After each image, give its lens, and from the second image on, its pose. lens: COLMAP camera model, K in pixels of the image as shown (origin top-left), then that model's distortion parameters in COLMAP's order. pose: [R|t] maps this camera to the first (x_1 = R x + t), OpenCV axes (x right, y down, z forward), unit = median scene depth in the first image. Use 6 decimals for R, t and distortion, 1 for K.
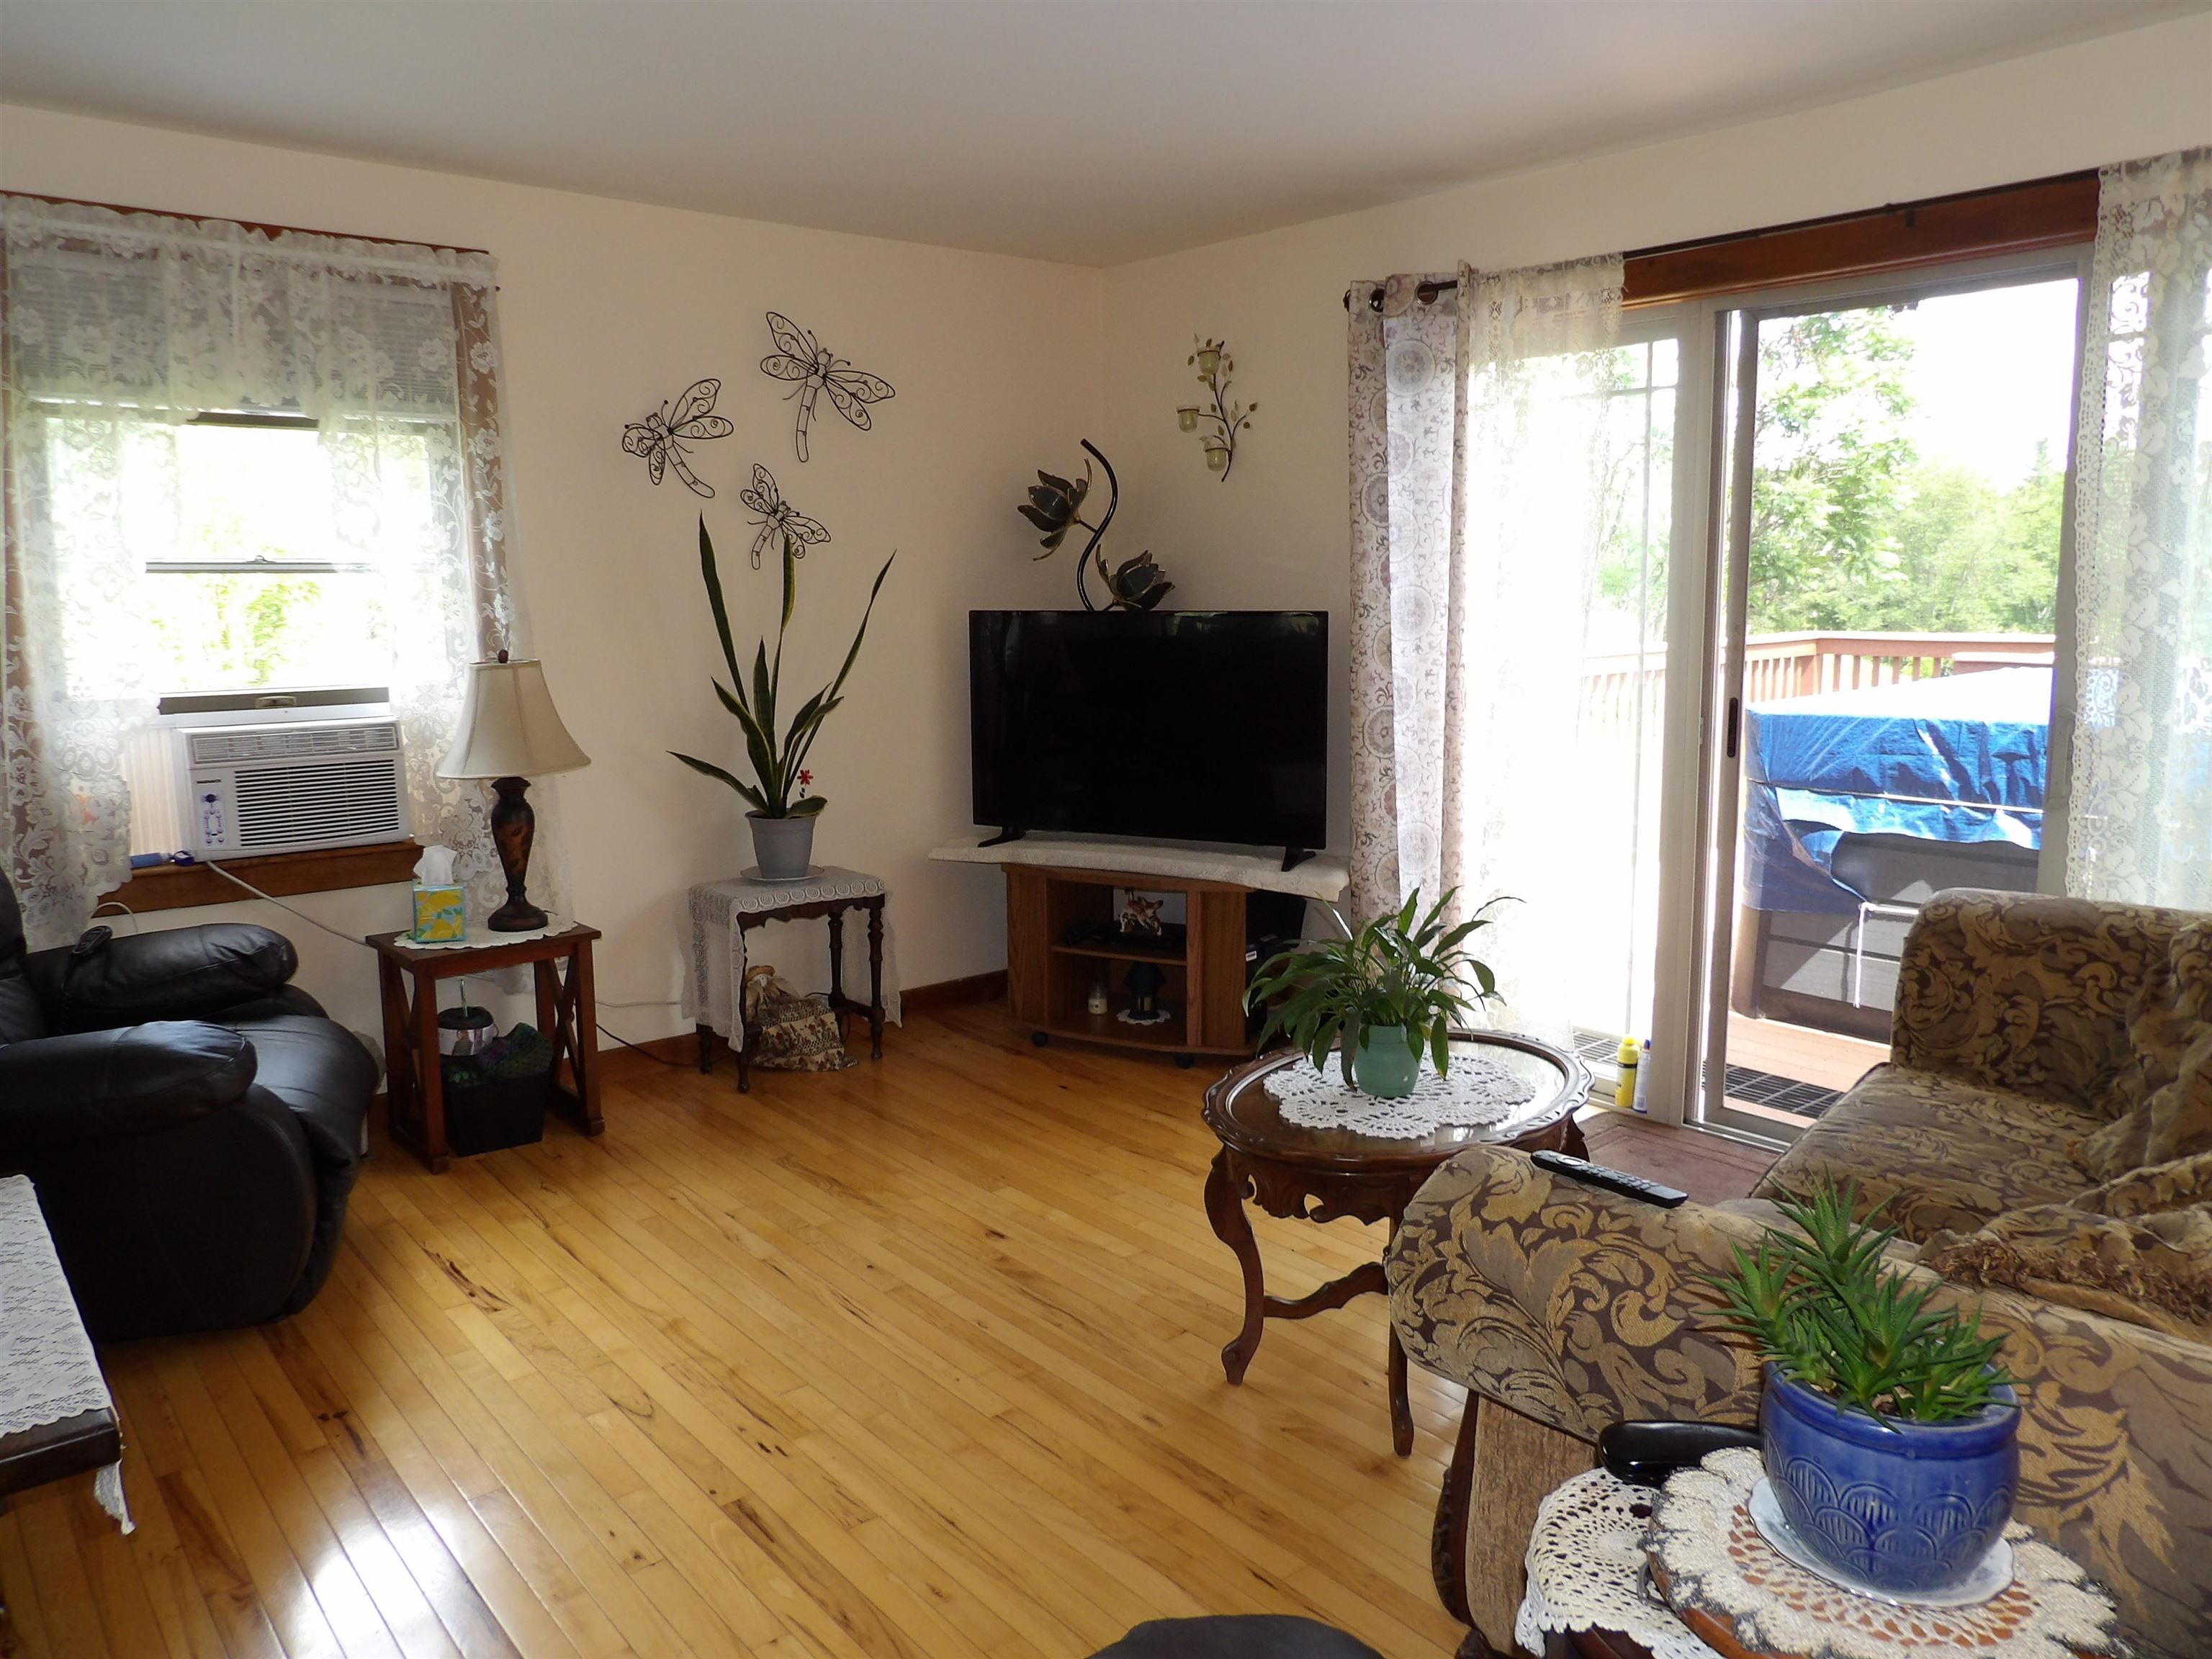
lens RADIAL K [[1573.0, 0, 1098.3], [0, 1573.0, 826.6], [0, 0, 1]] dist [0.000462, 0.024437]
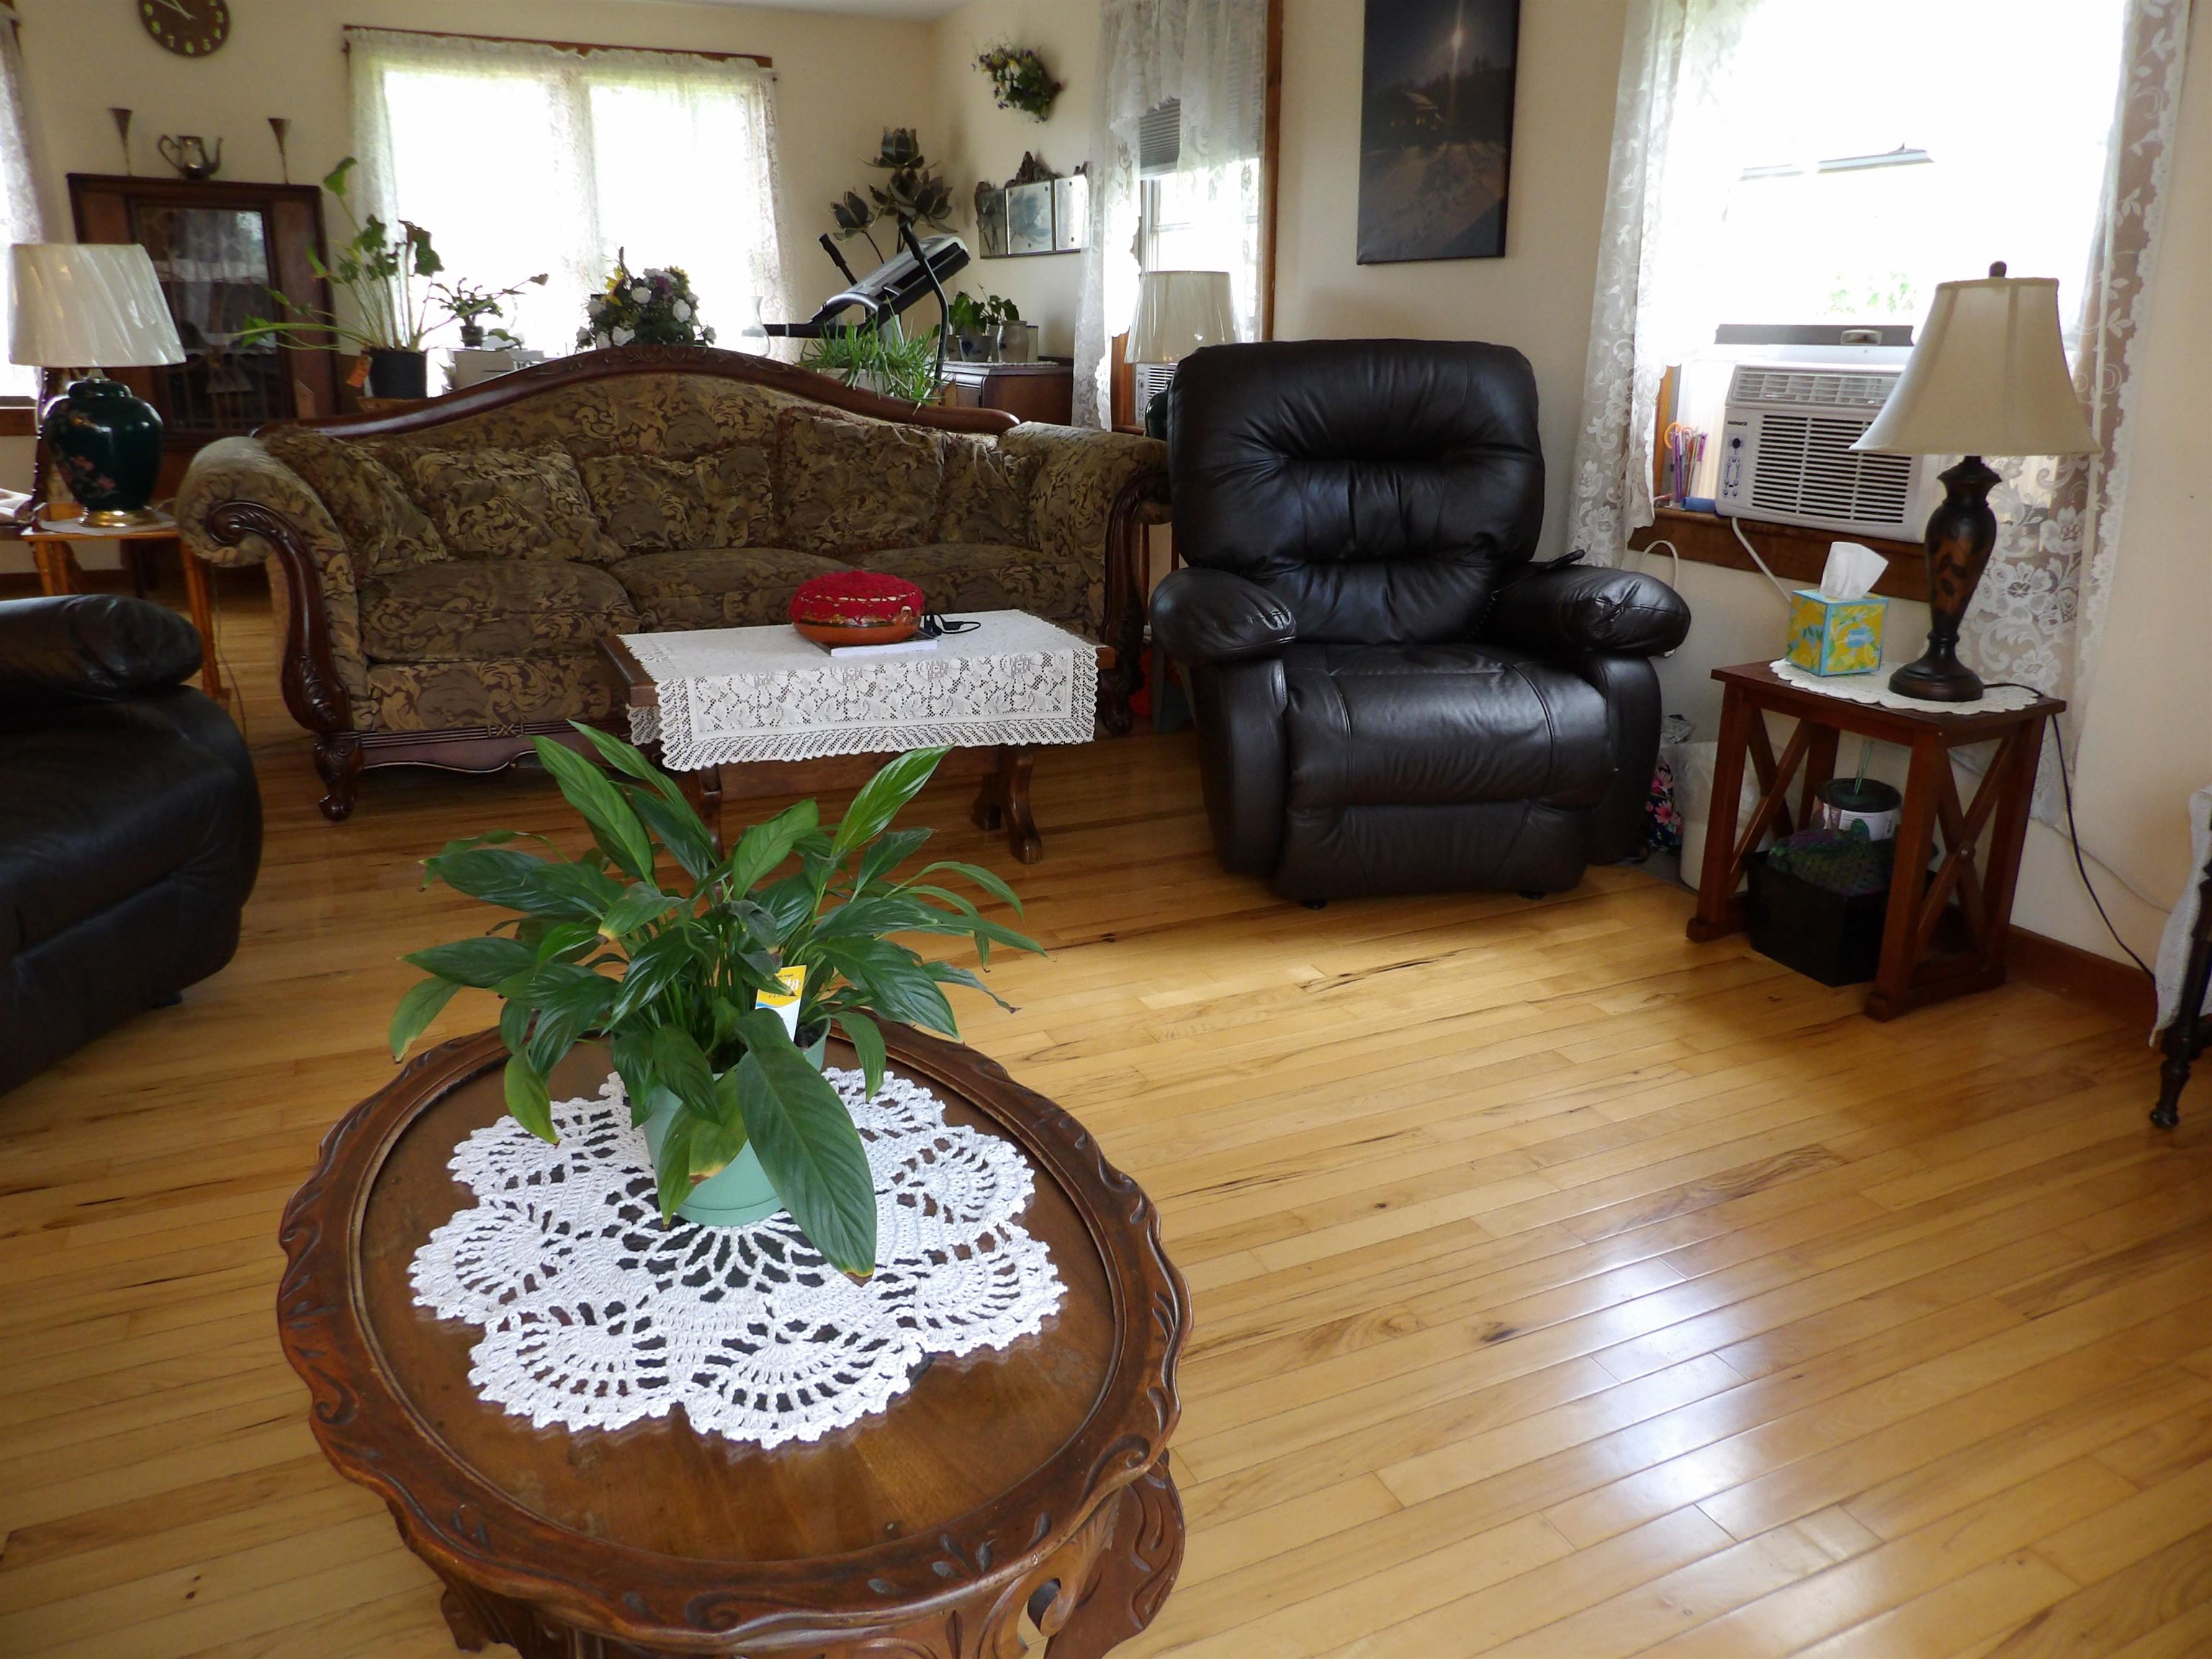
lens RADIAL K [[1573.0, 0, 1097.2], [0, 1573.0, 812.4], [0, 0, 1]] dist [0.000462, 0.024437]
pose [[-0.235263, 0.296460, -0.925615, 0.355145], [-0.160488, 0.927423, 0.337830, -0.059591], [0.958590, 0.228029, -0.170610, 0.776203]]
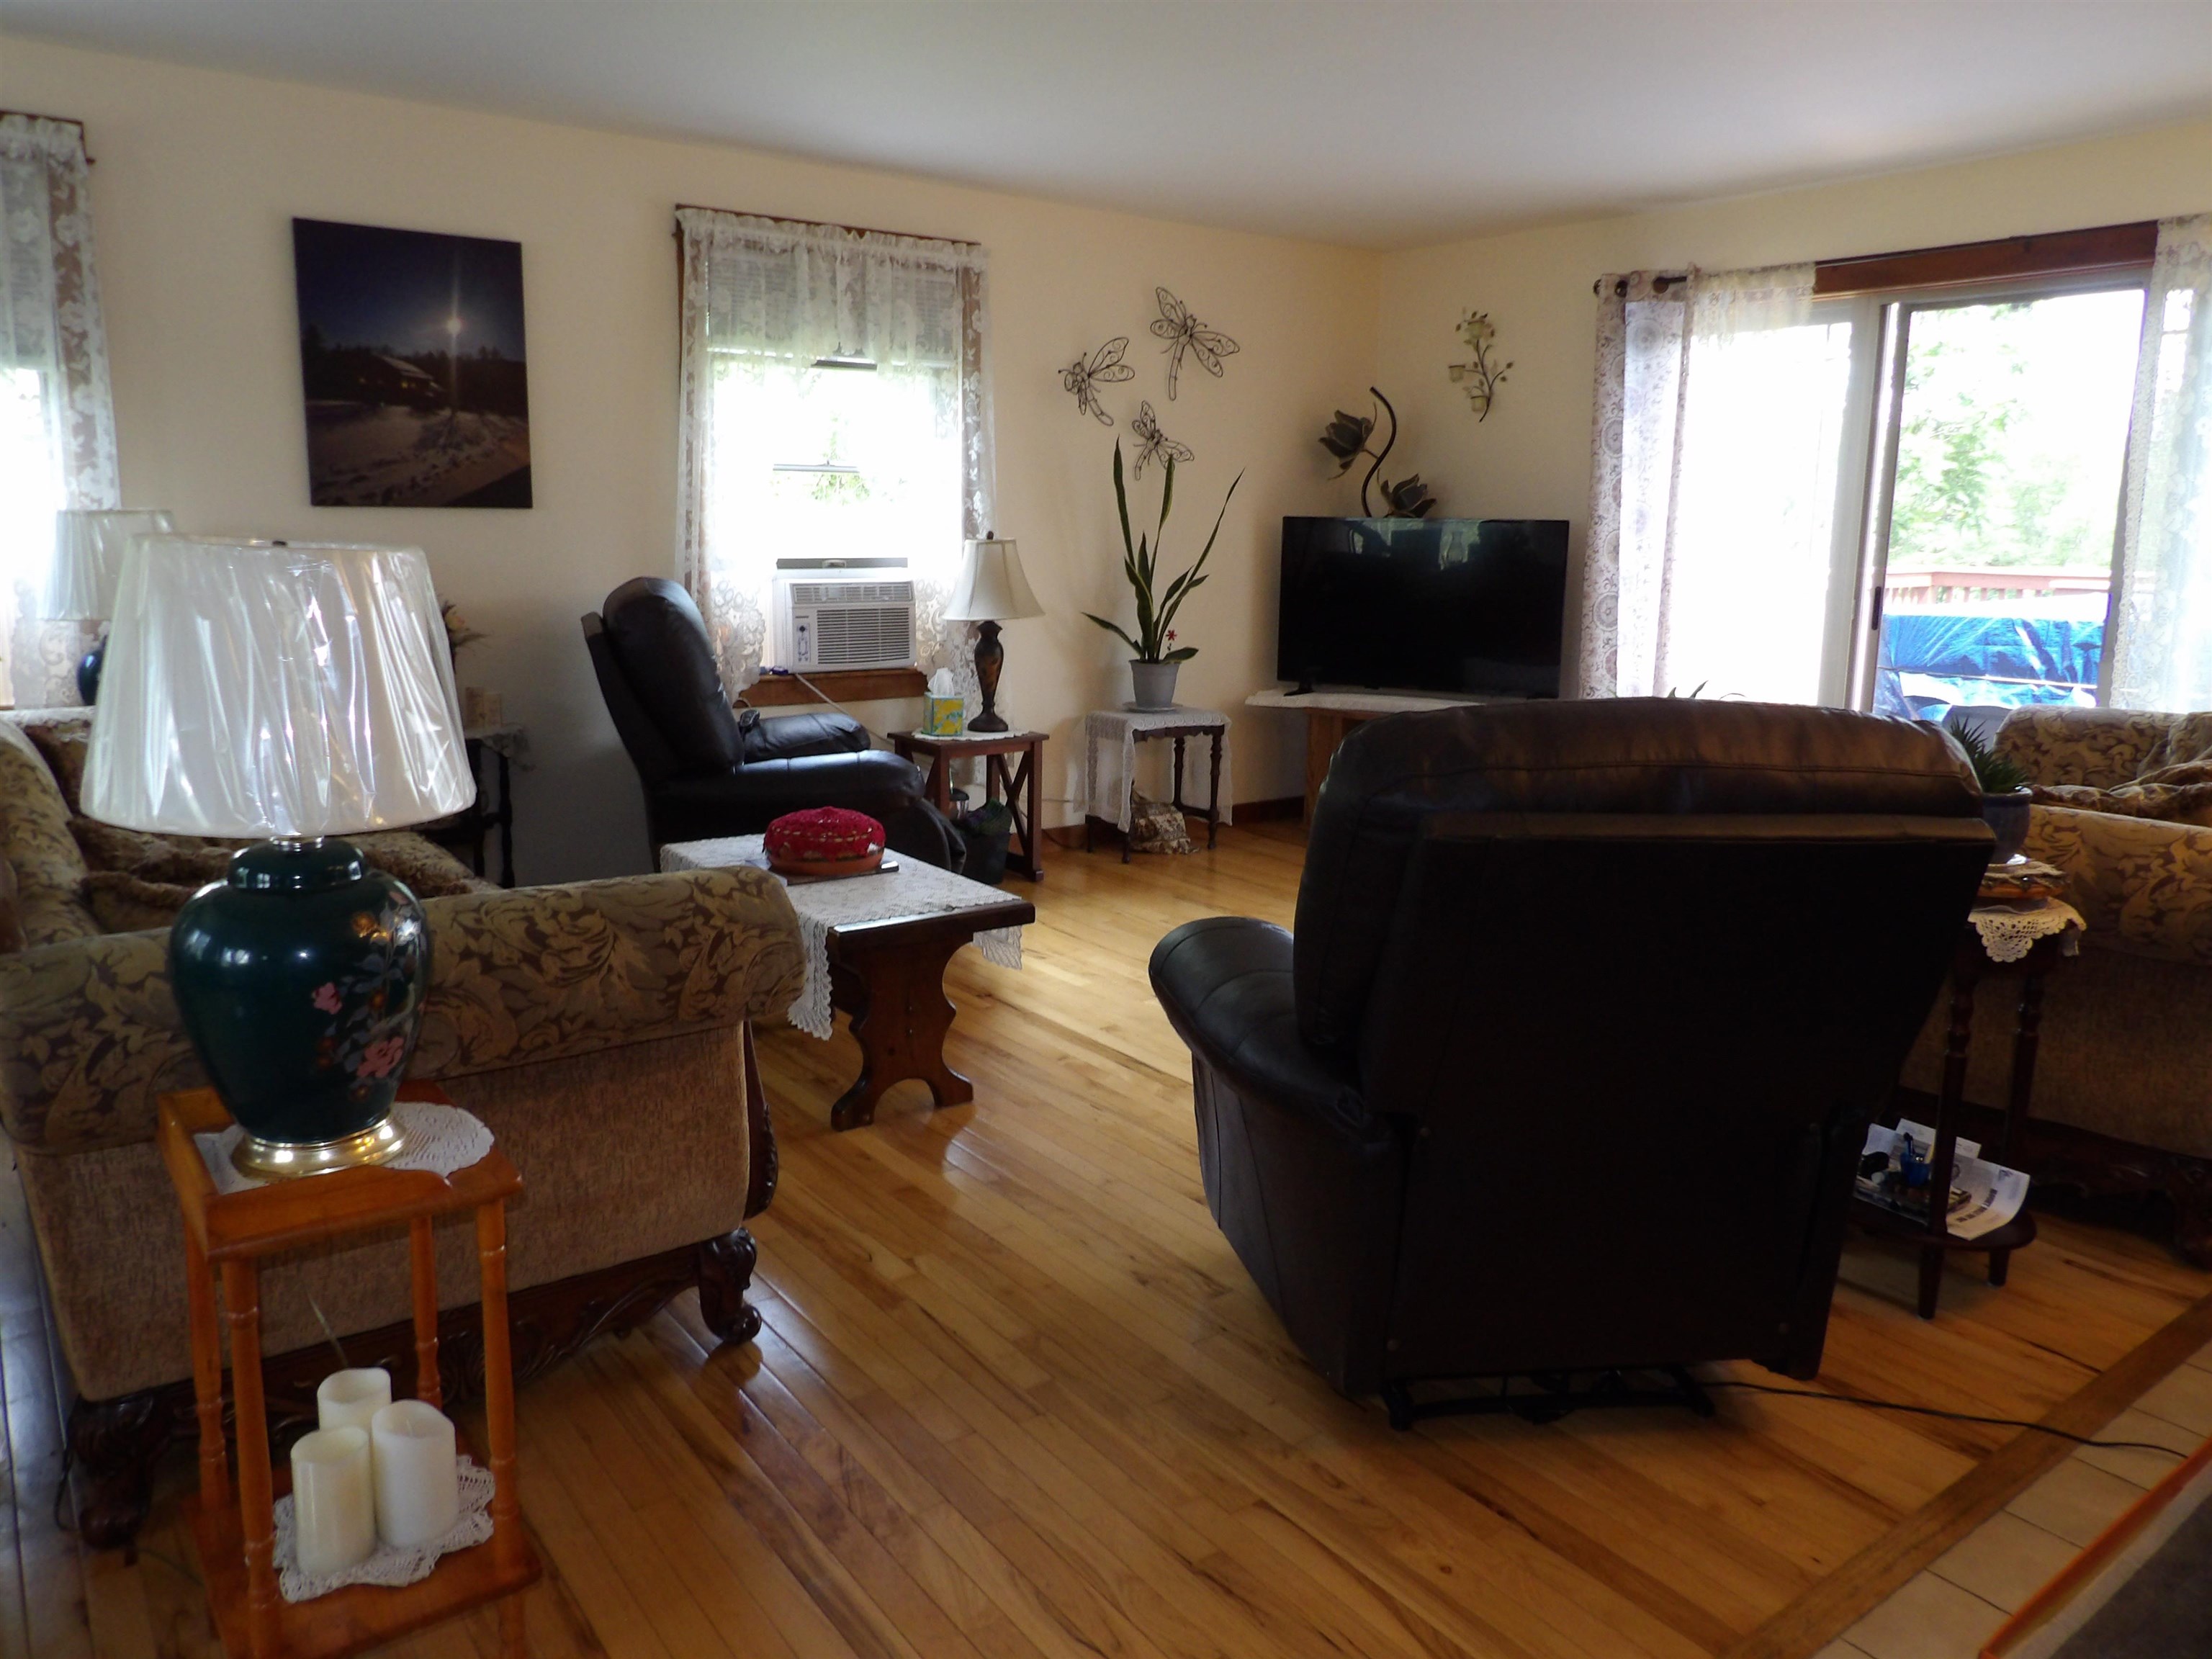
lens RADIAL K [[1573.0, 0, 1113.5], [0, 1573.0, 828.0], [0, 0, 1]] dist [0.000462, 0.024437]
pose [[0.998719, 0.031296, -0.039761, -0.195021], [-0.029846, 0.998886, 0.036555, 0.094517], [0.040860, -0.035321, 0.998540, -0.394653]]
